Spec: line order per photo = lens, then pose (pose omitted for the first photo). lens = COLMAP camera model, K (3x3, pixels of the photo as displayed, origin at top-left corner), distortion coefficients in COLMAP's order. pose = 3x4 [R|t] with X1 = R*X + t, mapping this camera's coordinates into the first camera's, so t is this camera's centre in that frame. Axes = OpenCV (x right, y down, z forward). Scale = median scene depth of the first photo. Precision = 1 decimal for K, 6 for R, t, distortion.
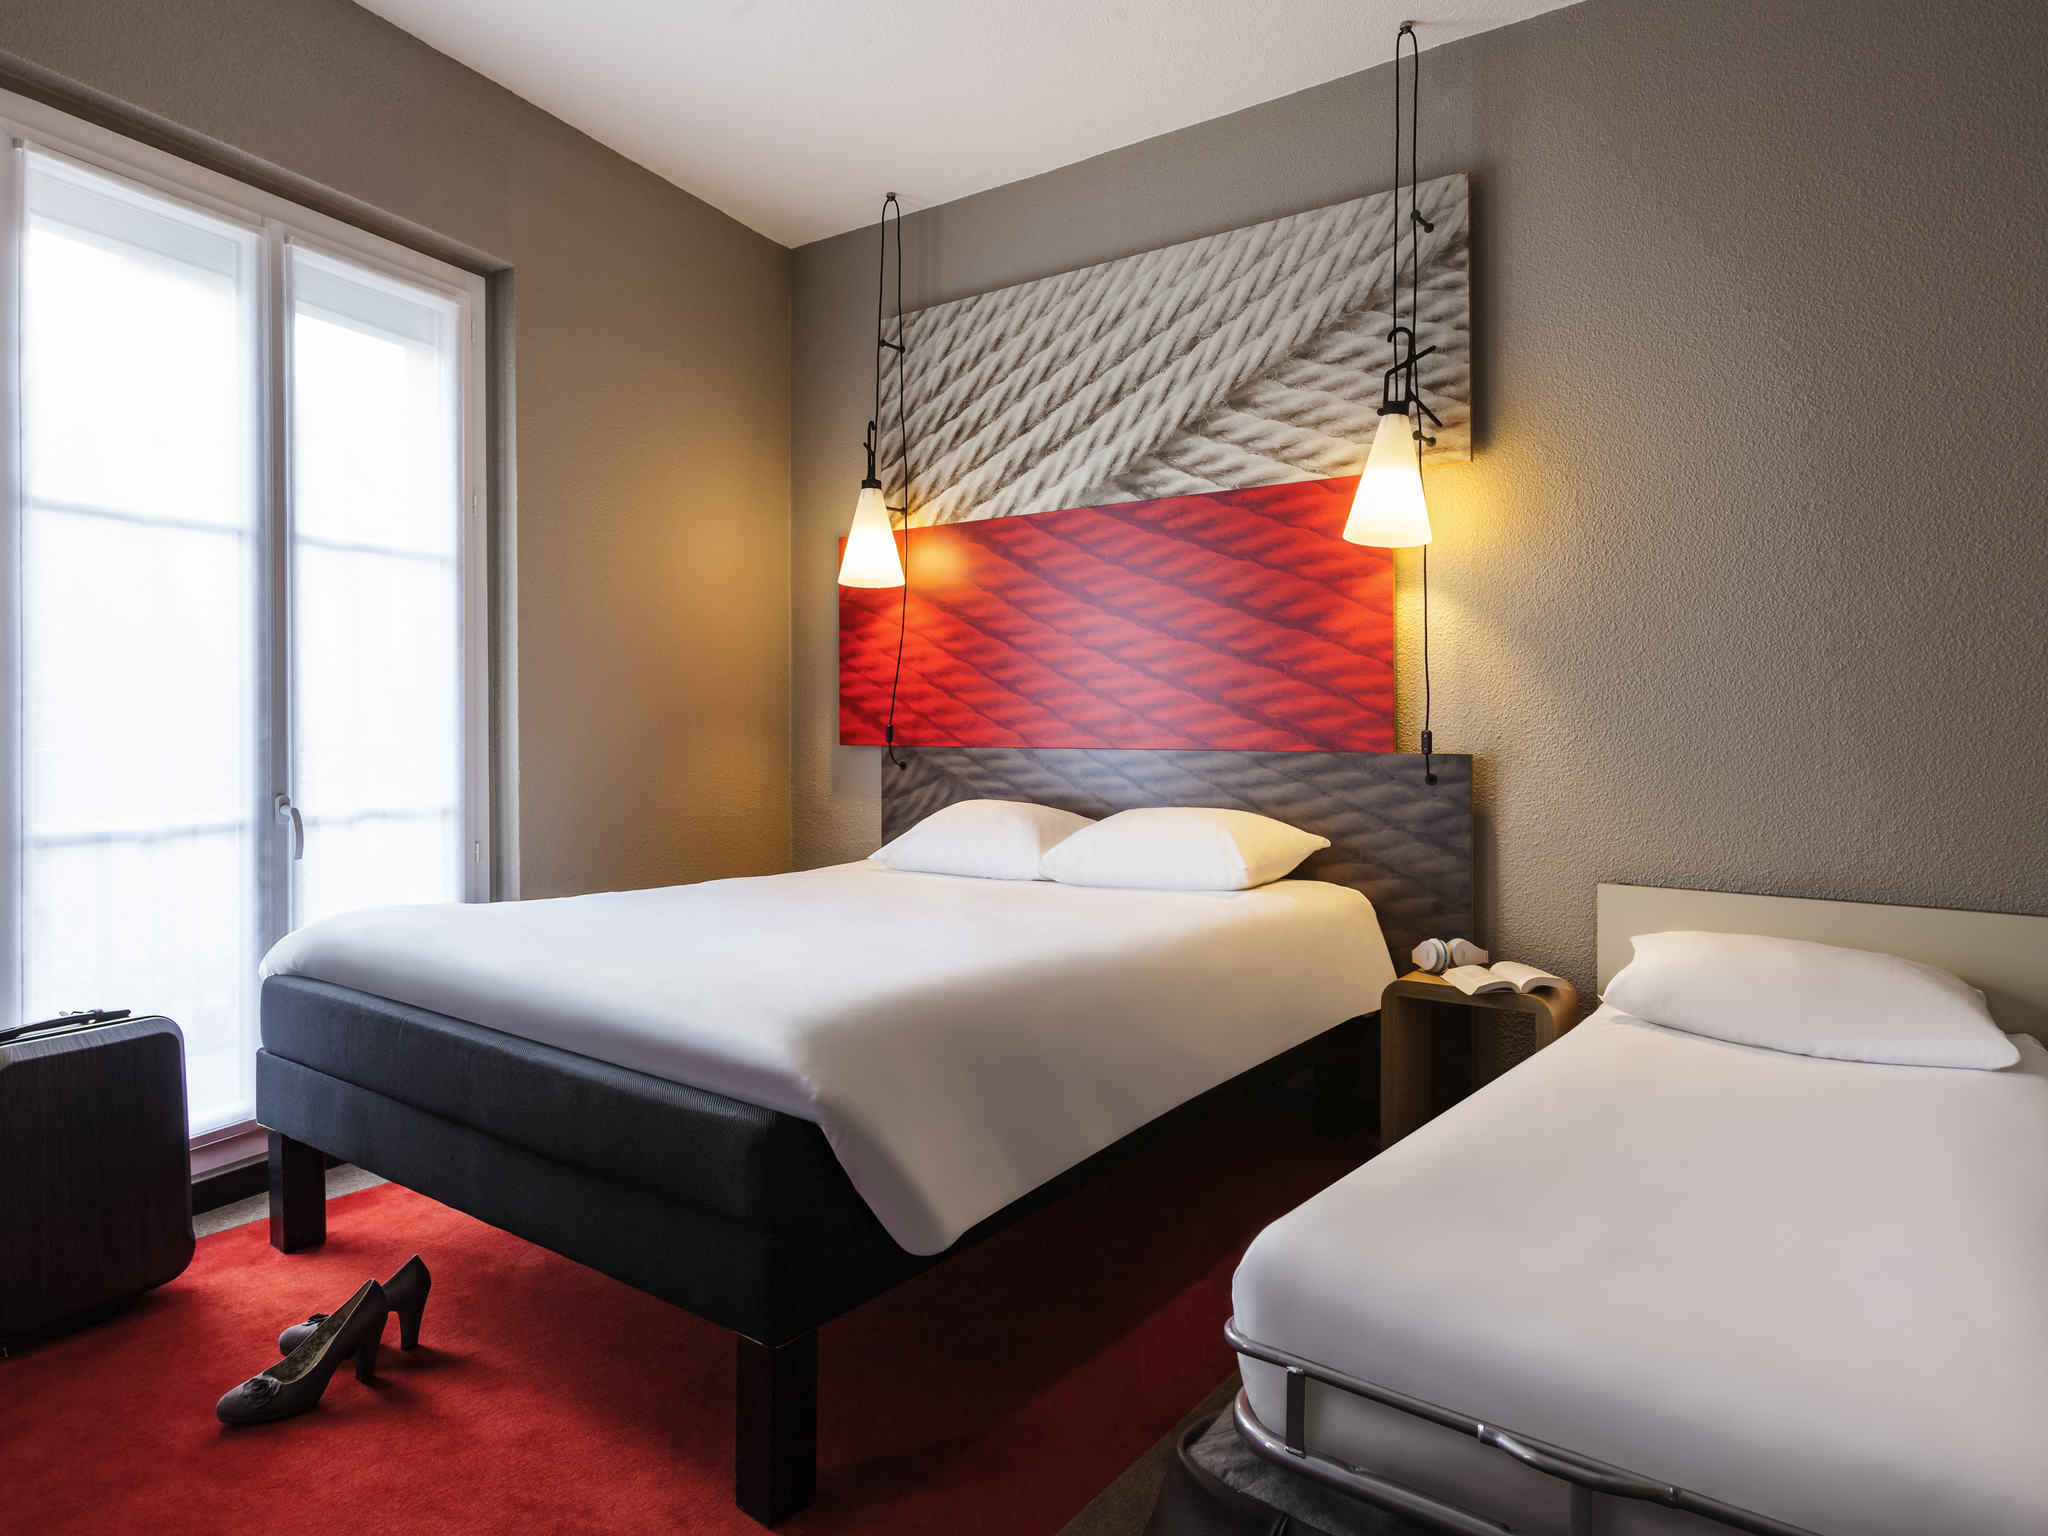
lens RADIAL K [[988.6, 0, 1024.1], [0, 988.6, 726.2], [0, 0, 1]] dist [-0.000219, -0.000068]
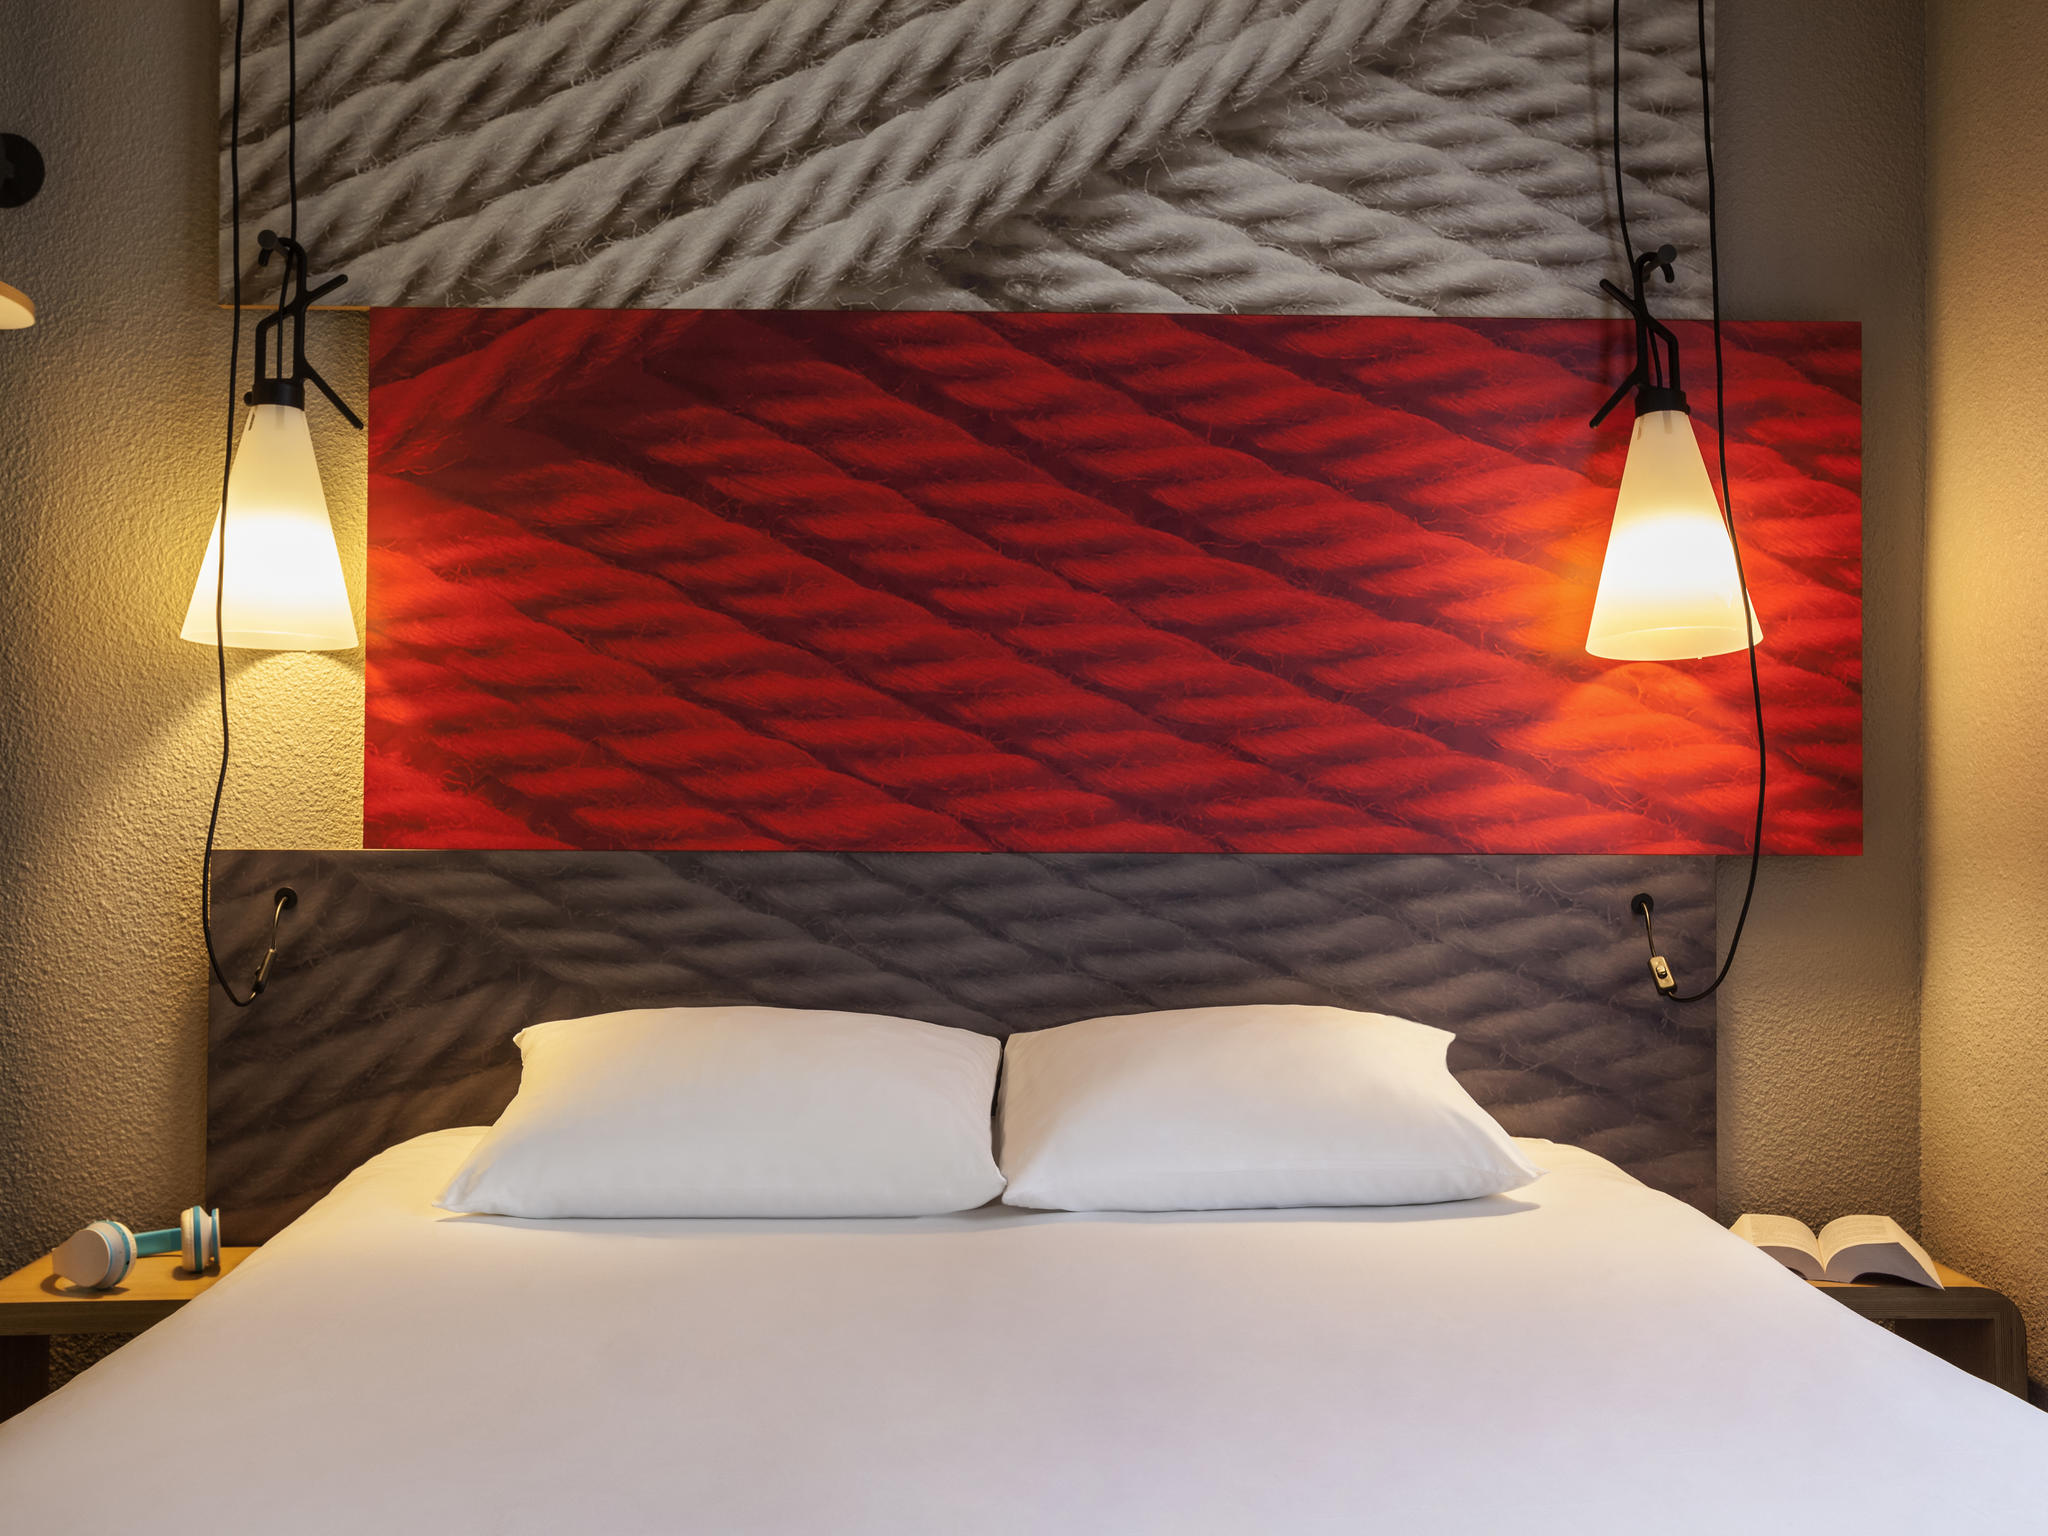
lens RADIAL K [[1995.5, 0, 1024.0], [0, 1995.5, 768.0], [0, 0, 1]] dist [-0.001133, 0.010717]
pose [[0.857237, 0.011938, 0.514784, -0.367186], [-0.003620, 0.999846, -0.017160, 0.000213], [-0.514910, 0.012847, 0.857148, 0.210172]]
